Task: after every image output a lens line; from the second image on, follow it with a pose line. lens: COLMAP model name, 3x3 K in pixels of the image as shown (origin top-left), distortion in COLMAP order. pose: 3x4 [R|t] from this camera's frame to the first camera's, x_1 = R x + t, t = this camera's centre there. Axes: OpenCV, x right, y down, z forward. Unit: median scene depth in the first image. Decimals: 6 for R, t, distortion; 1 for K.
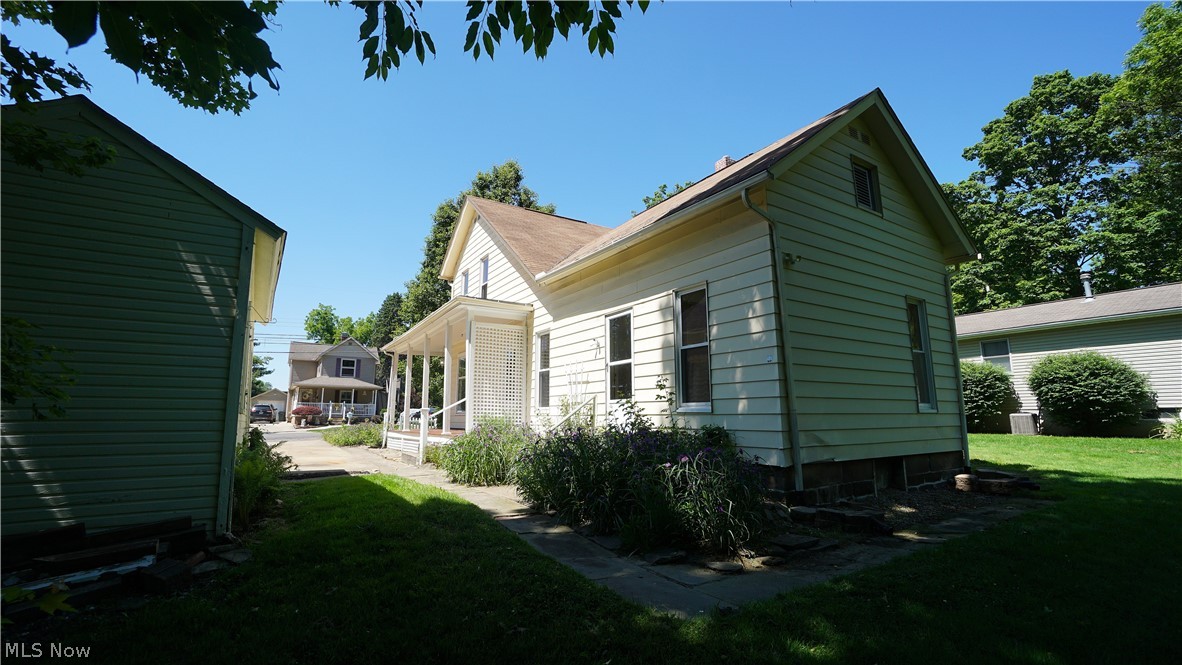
lens RADIAL K [[512.9, 0, 588.8], [0, 512.9, 333.1], [0, 0, 1]] dist [-0.017057, 0.002756]
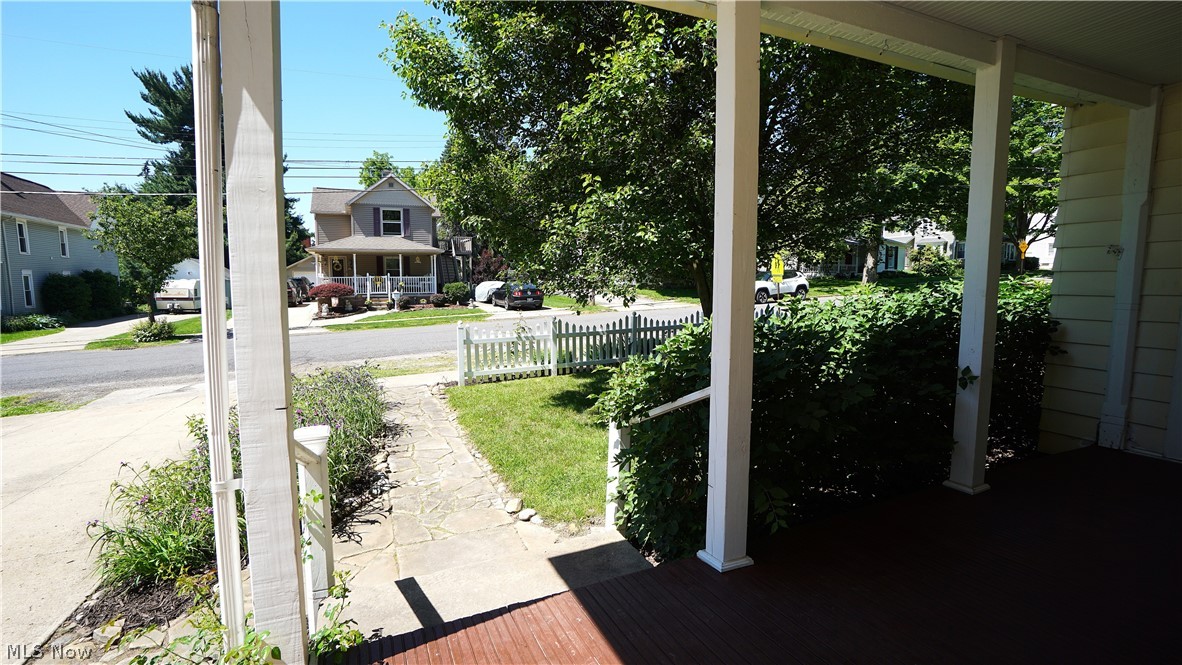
lens RADIAL K [[512.9, 0, 590.0], [0, 512.9, 331.8], [0, 0, 1]] dist [-0.017057, 0.002756]
pose [[0.989817, 0.001860, -0.142335, -0.128341], [0.036230, 0.963693, 0.264543, 0.041167], [0.137659, -0.267006, 0.953812, 0.384043]]
